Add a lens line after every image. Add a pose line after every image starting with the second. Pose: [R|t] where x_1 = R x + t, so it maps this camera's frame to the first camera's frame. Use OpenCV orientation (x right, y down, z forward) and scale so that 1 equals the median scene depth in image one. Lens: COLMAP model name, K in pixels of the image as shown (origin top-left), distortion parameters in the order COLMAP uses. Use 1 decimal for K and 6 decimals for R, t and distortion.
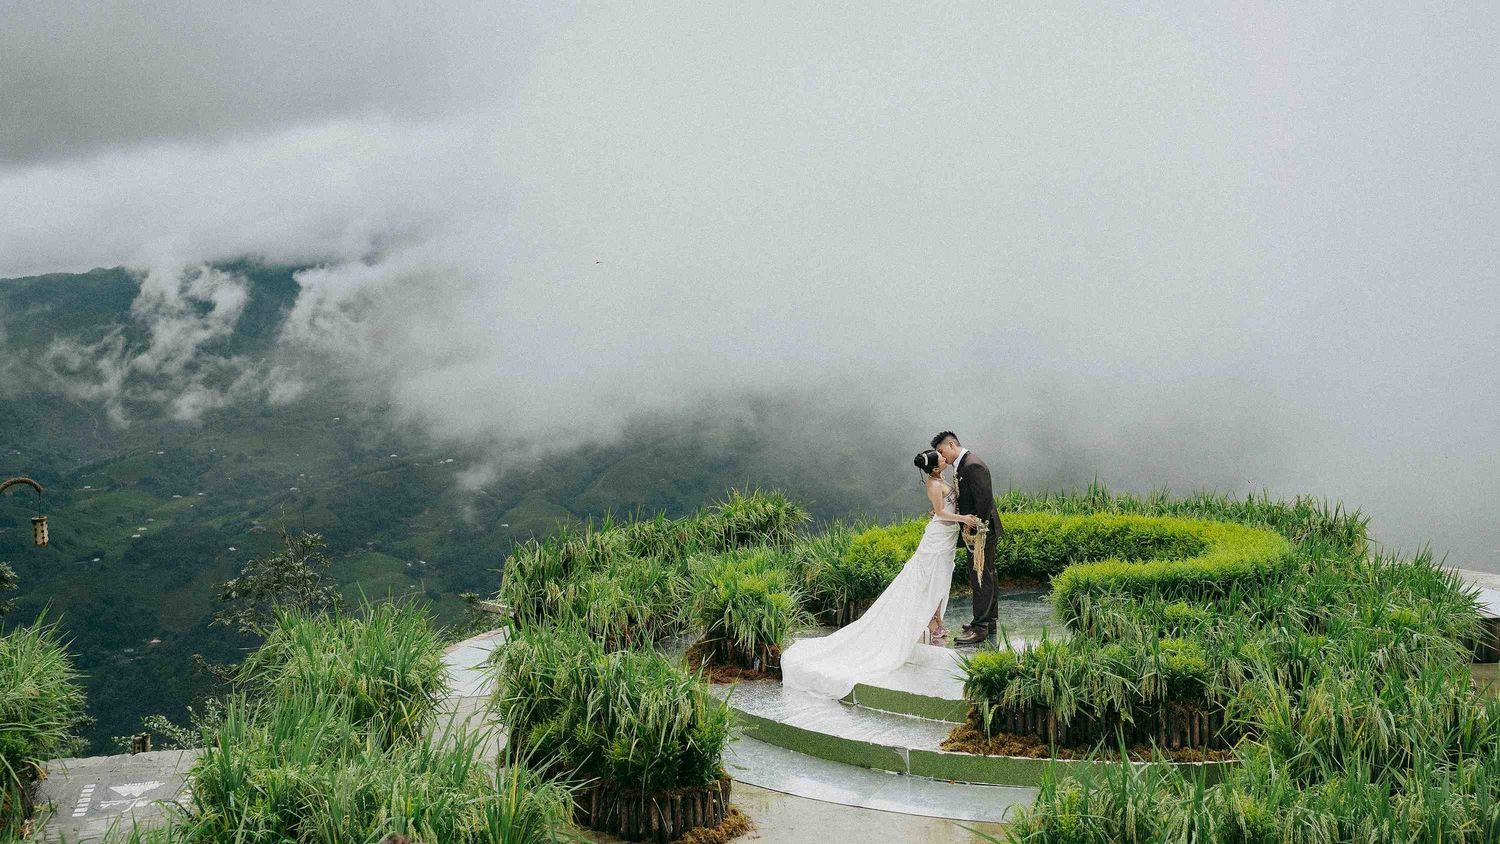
lens RADIAL K [[1452.0, 0, 763.6], [0, 1452.0, 381.6], [0, 0, 1]] dist [-0.003279, -0.025759]
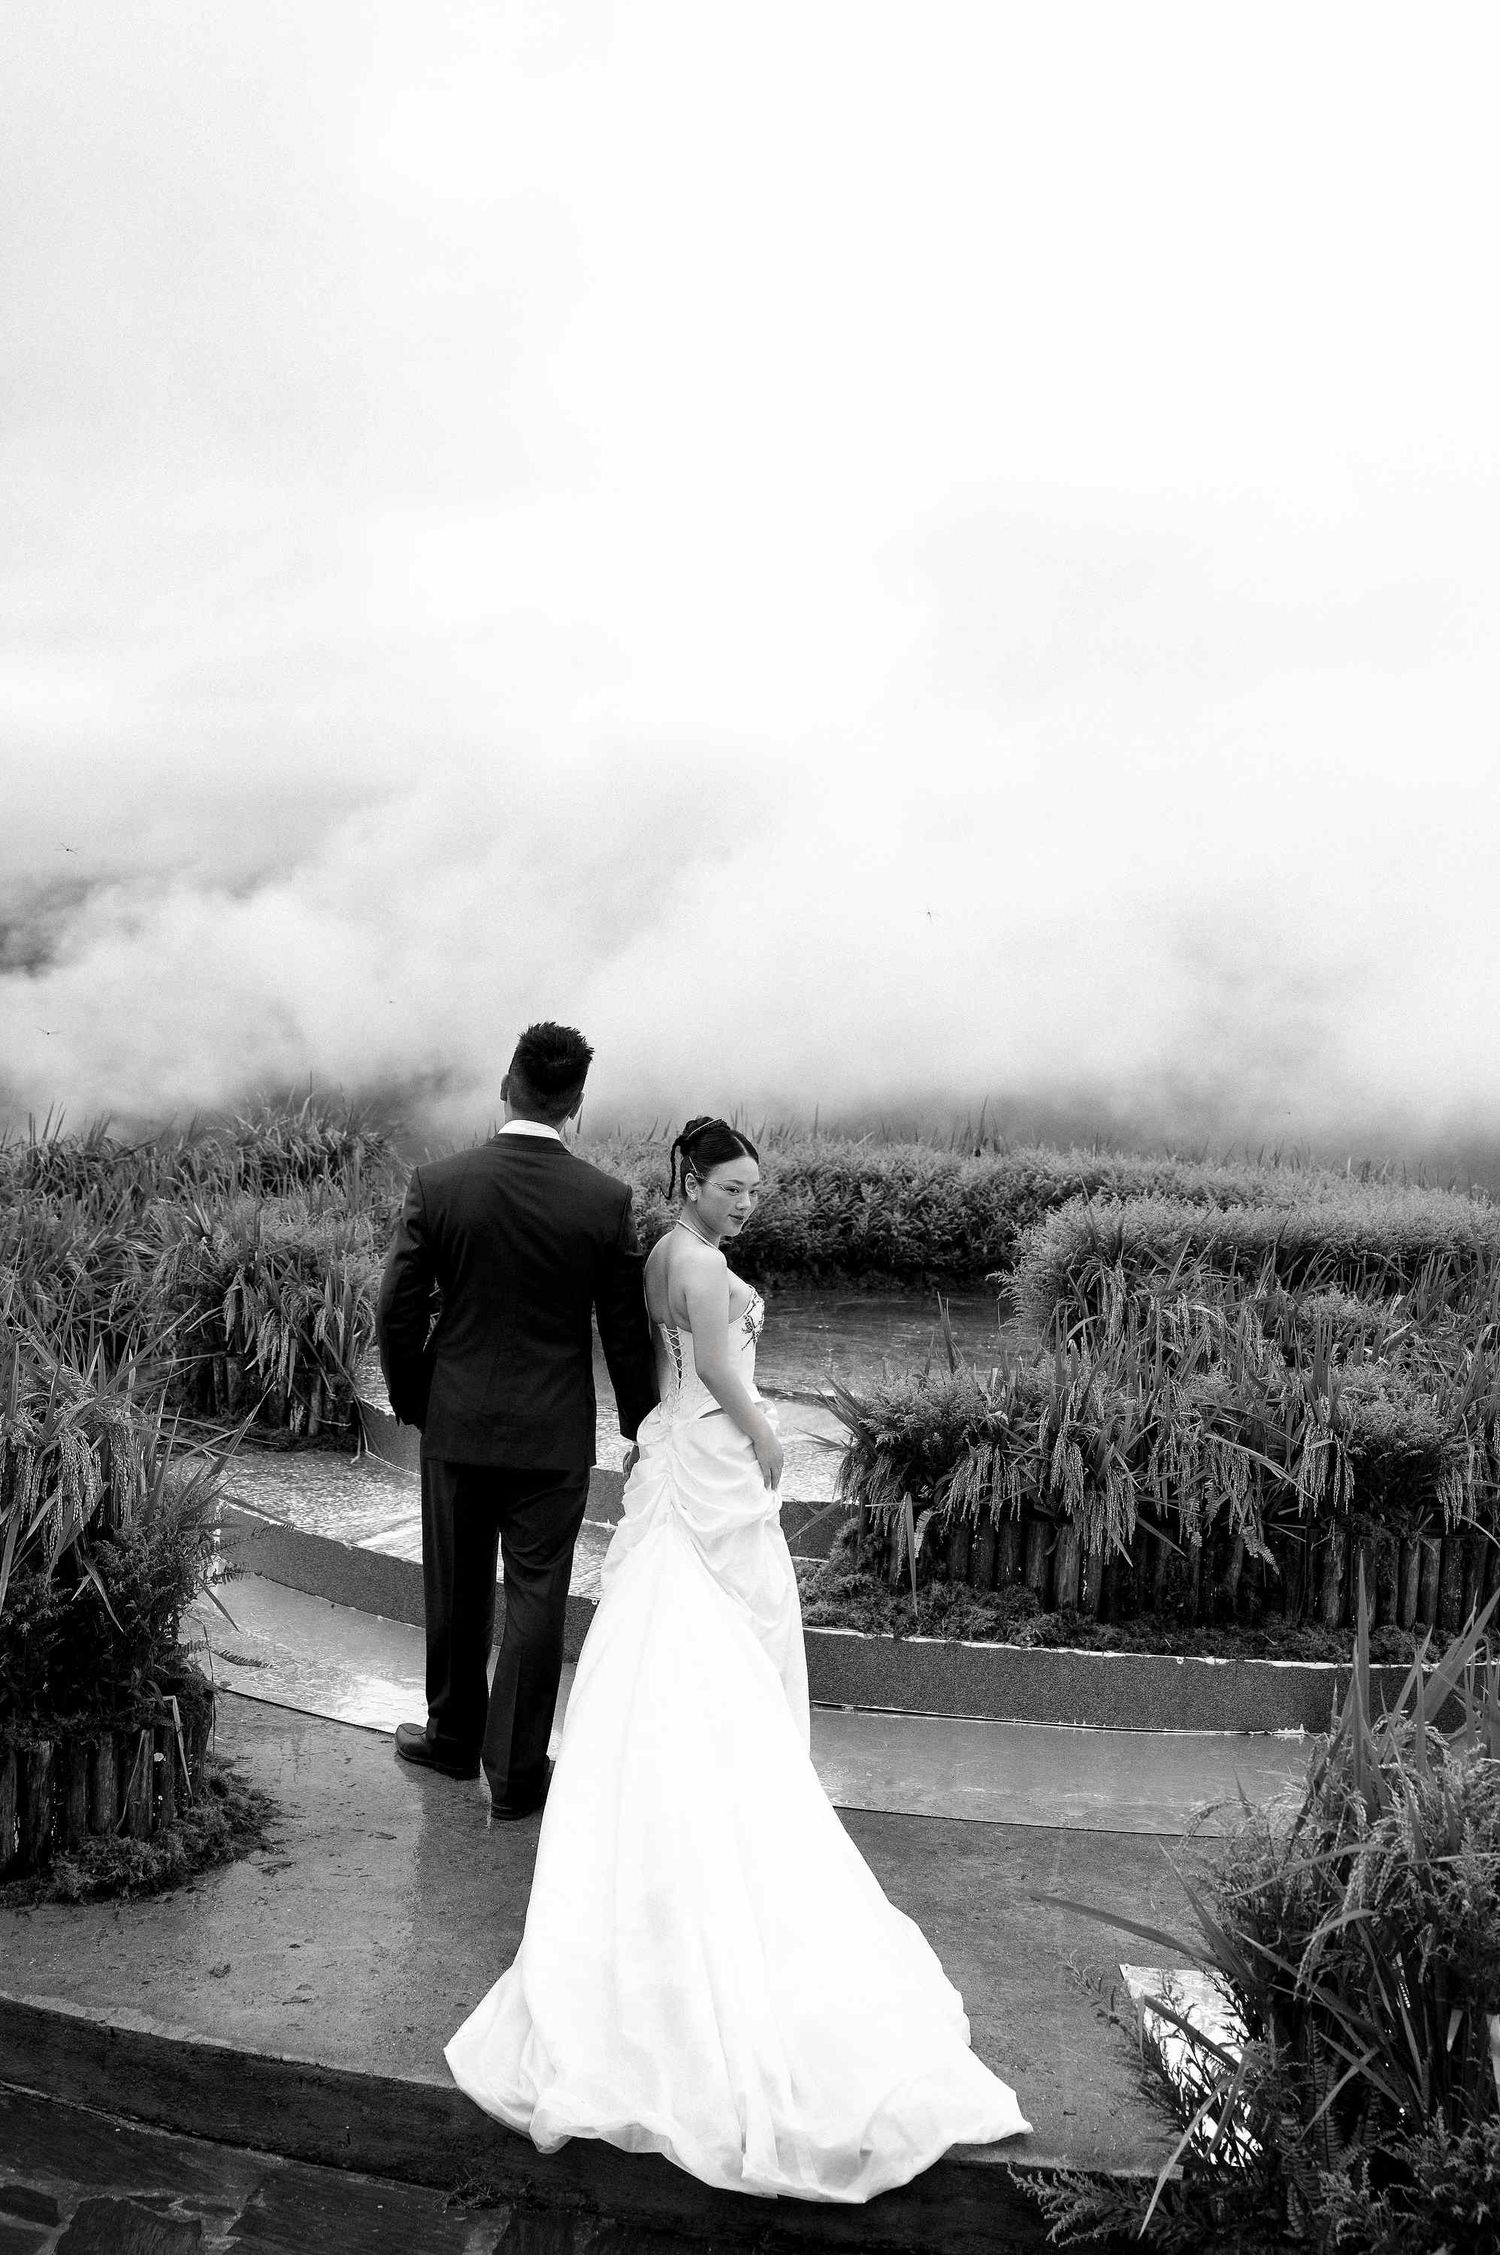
lens RADIAL K [[2372.4, 0, 860.7], [0, 2372.4, 1190.5], [0, 0, 1]] dist [-0.007528, 0.000000]
pose [[0.972137, 0.059790, 0.226659, -0.007389], [-0.074483, 0.995602, 0.056831, 0.103466], [-0.222264, -0.072130, 0.972315, 0.394890]]
